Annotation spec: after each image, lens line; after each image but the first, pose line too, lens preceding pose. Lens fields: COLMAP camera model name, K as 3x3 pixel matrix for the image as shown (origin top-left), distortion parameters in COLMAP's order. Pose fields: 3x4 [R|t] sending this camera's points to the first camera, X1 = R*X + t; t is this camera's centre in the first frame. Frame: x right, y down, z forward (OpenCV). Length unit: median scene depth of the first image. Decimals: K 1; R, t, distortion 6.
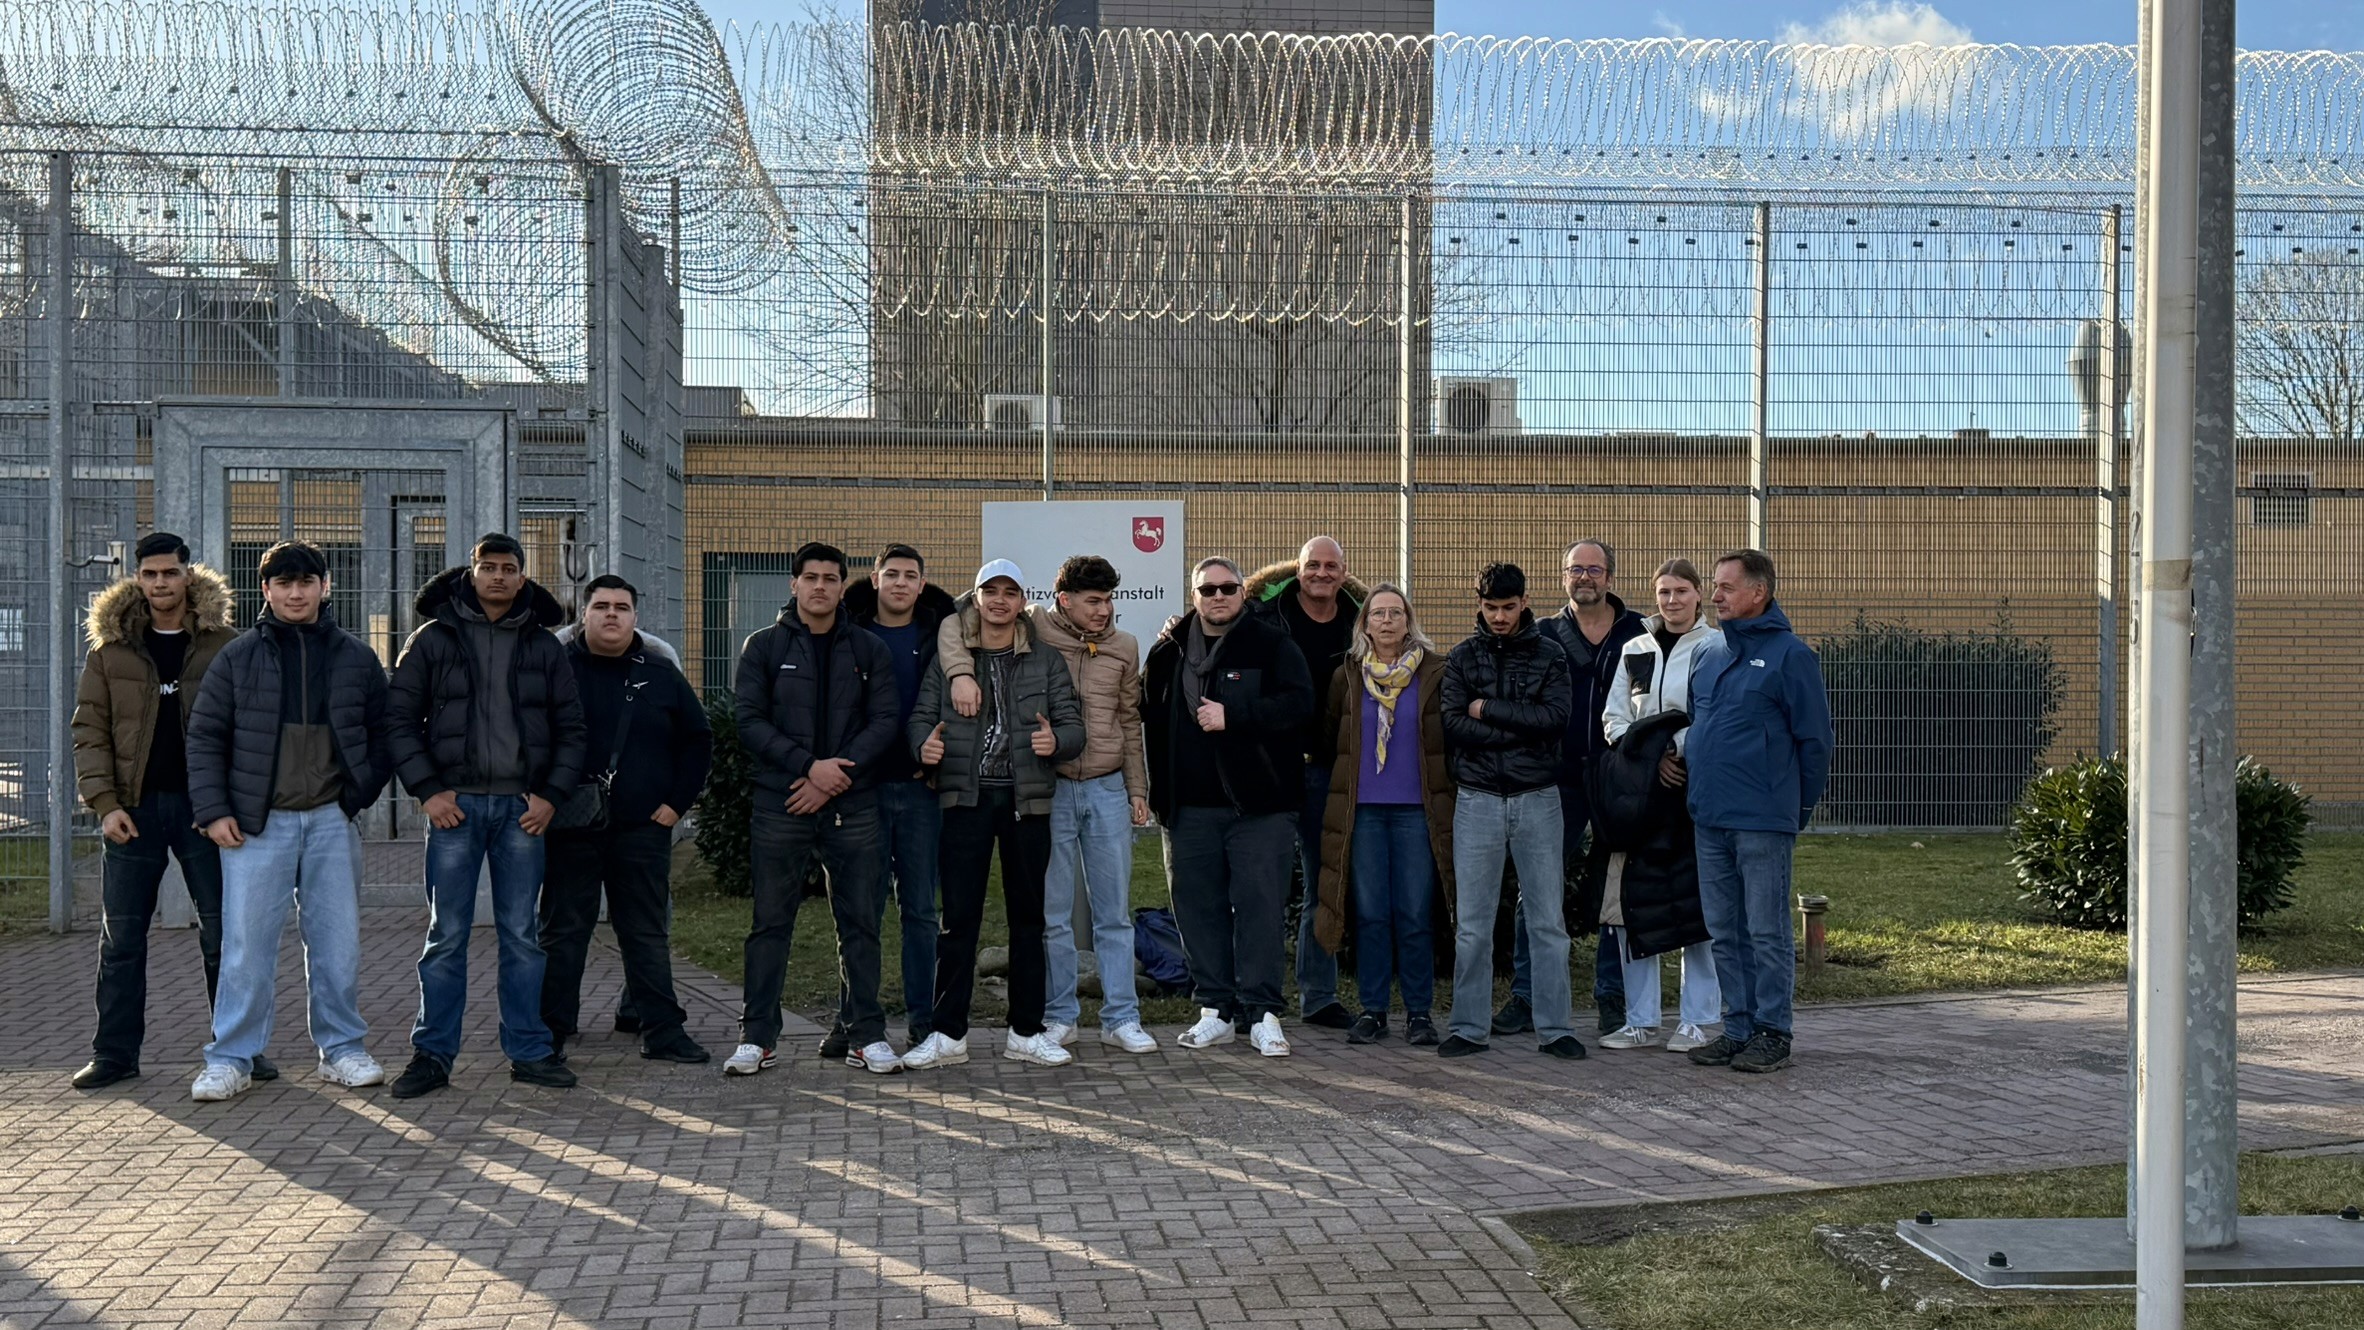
lens RADIAL K [[2678.0, 0, 1170.1], [0, 2678.0, 627.1], [0, 0, 1]] dist [0.088359, 0.000000]
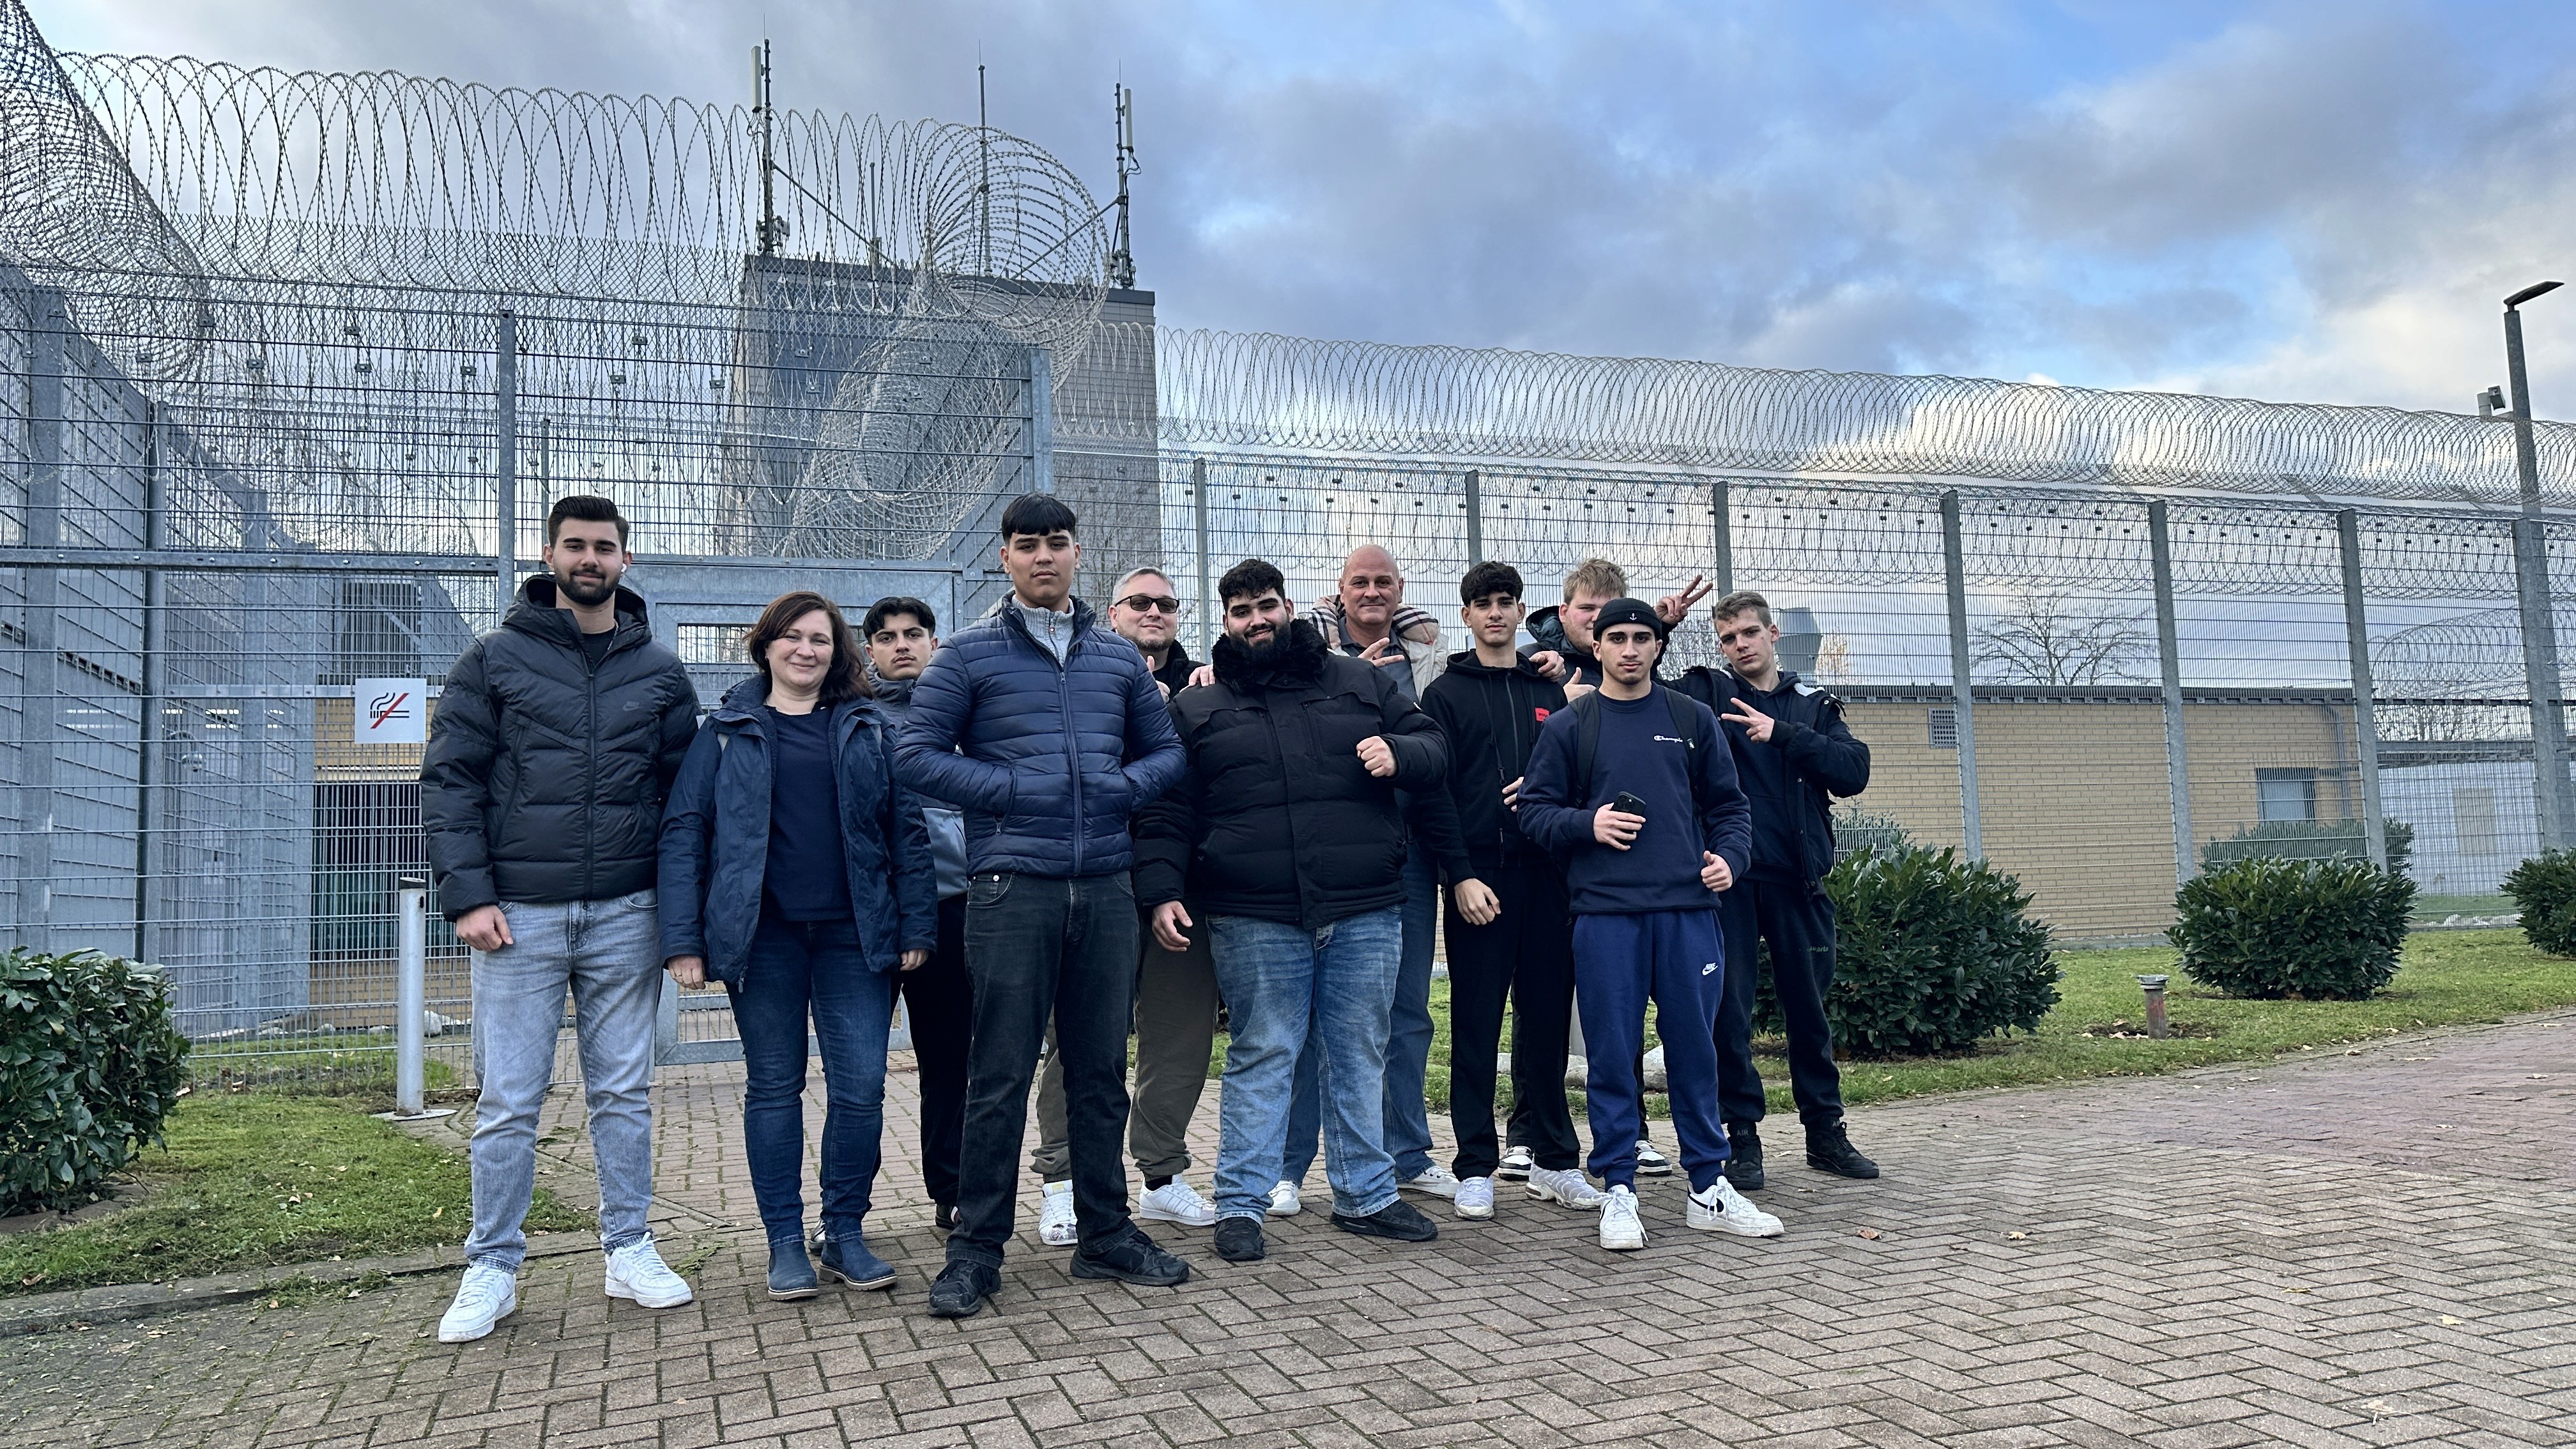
lens RADIAL K [[1825.3, 0, 1266.2], [0, 1825.3, 723.2], [0, 0, 1]] dist [0.056147, -0.061557]
pose [[0.973676, -0.011291, 0.227658, -0.281842], [0.032745, 0.995341, -0.090683, 0.046119], [-0.225574, 0.095750, 0.969509, 0.274910]]
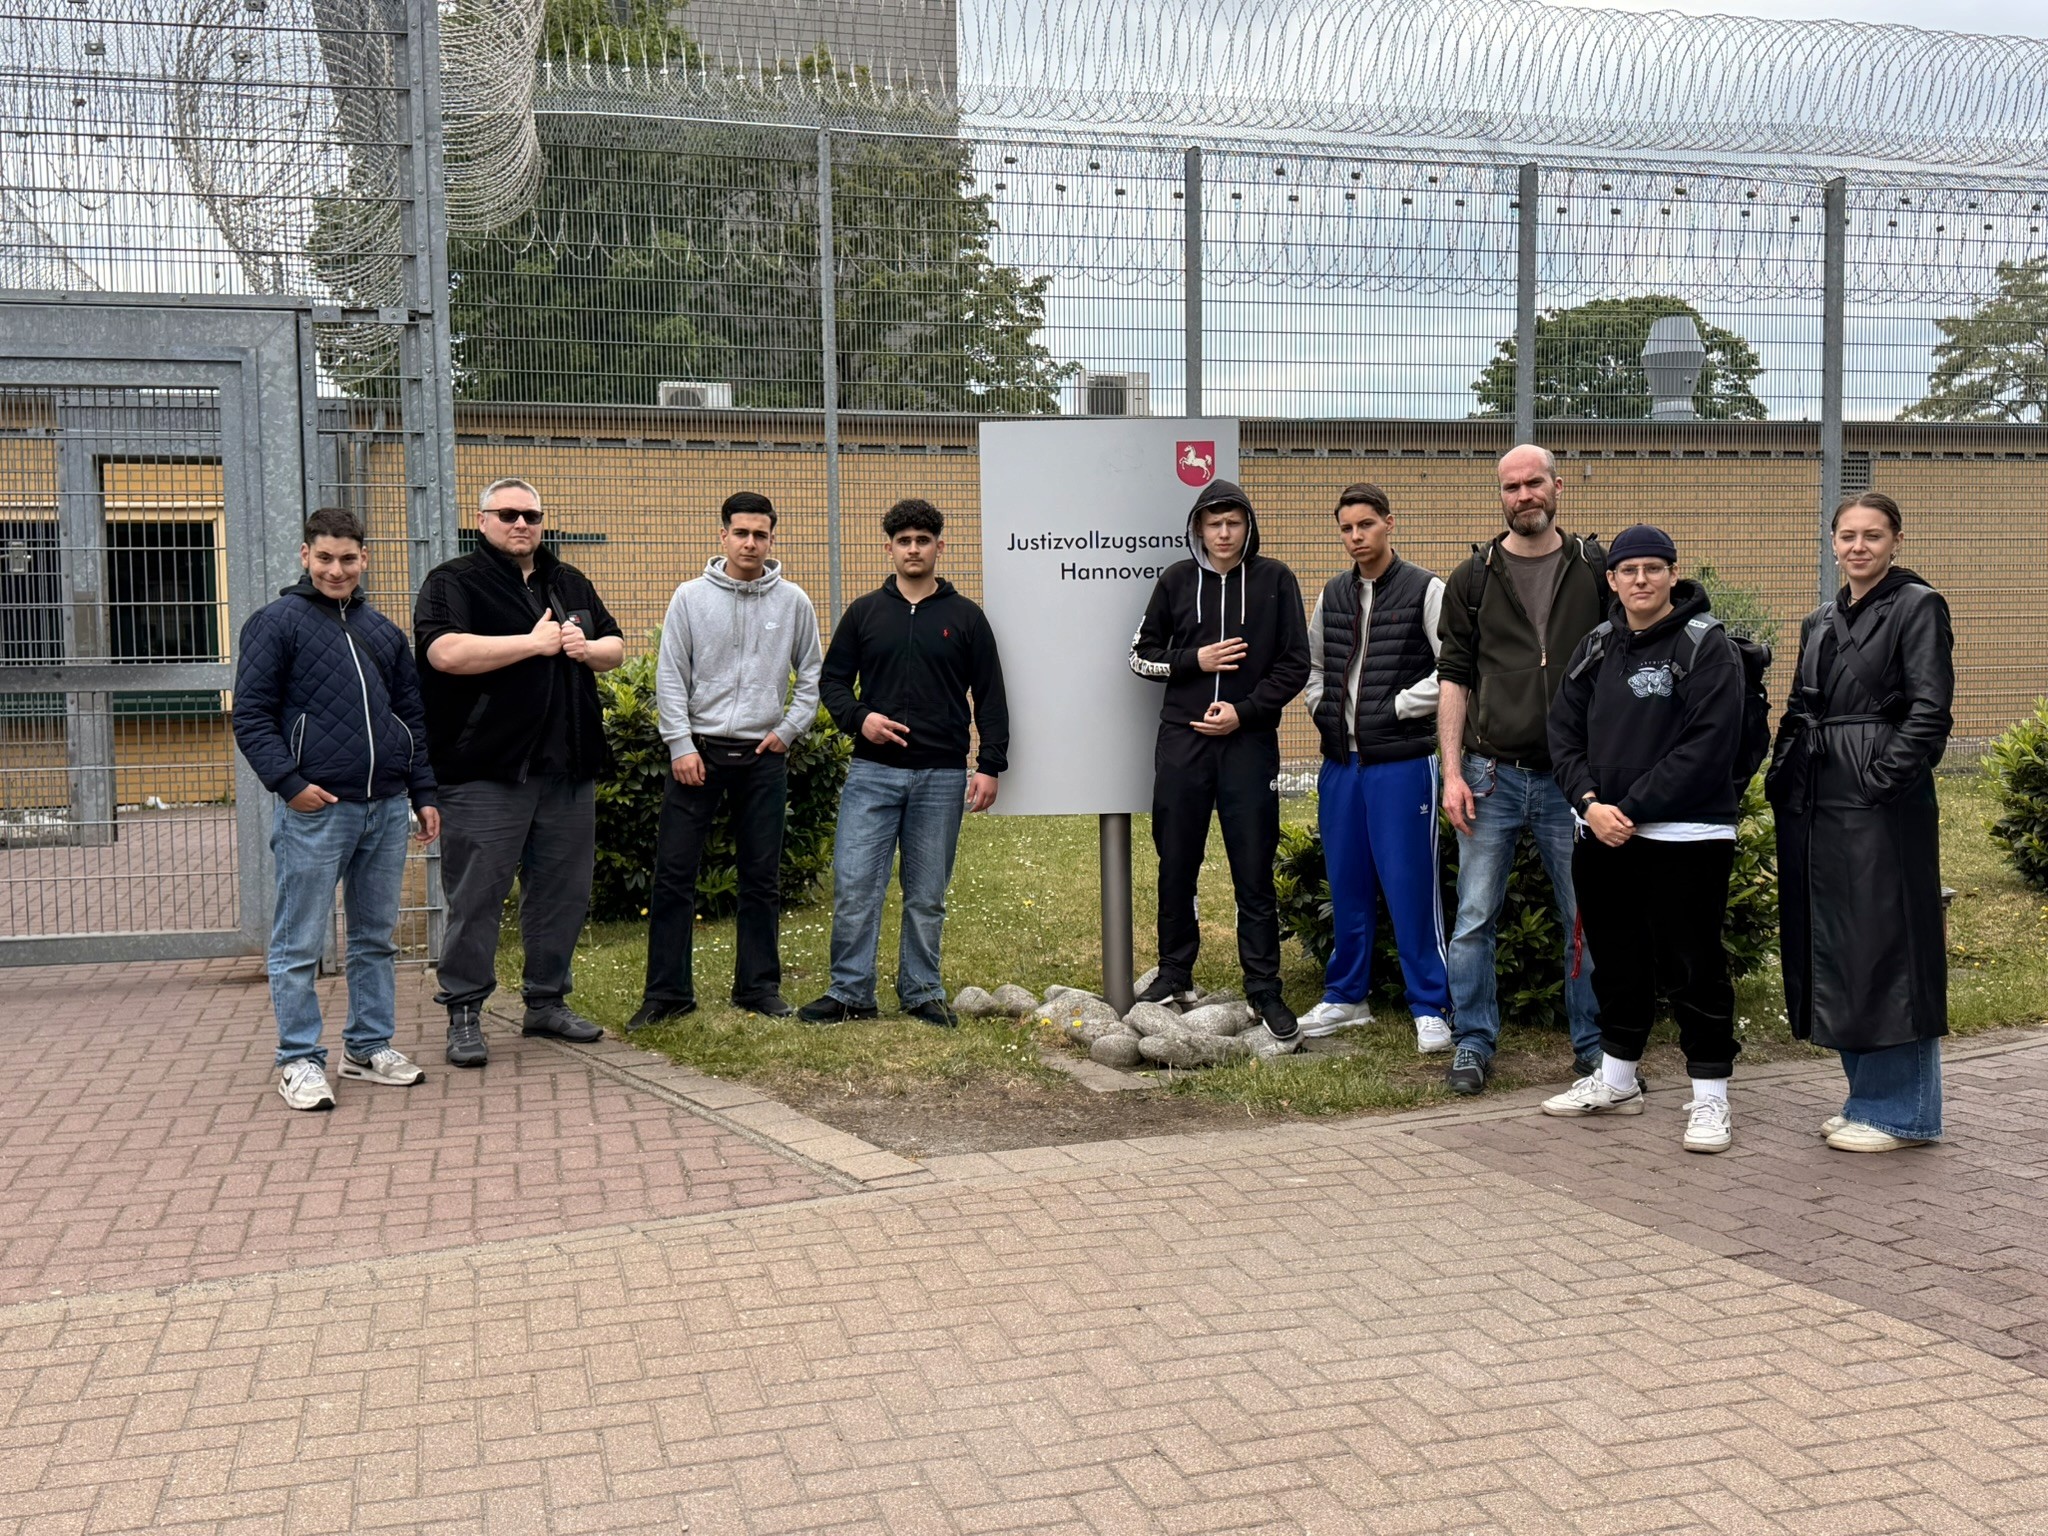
lens RADIAL K [[2069.4, 0, 1034.3], [0, 2069.4, 760.9], [0, 0, 1]] dist [0.038633, 0.000000]
pose [[0.984596, -0.024871, 0.173065, -0.141758], [0.012338, 0.997247, 0.073118, 0.006563], [-0.174407, -0.069857, 0.982192, 0.361090]]
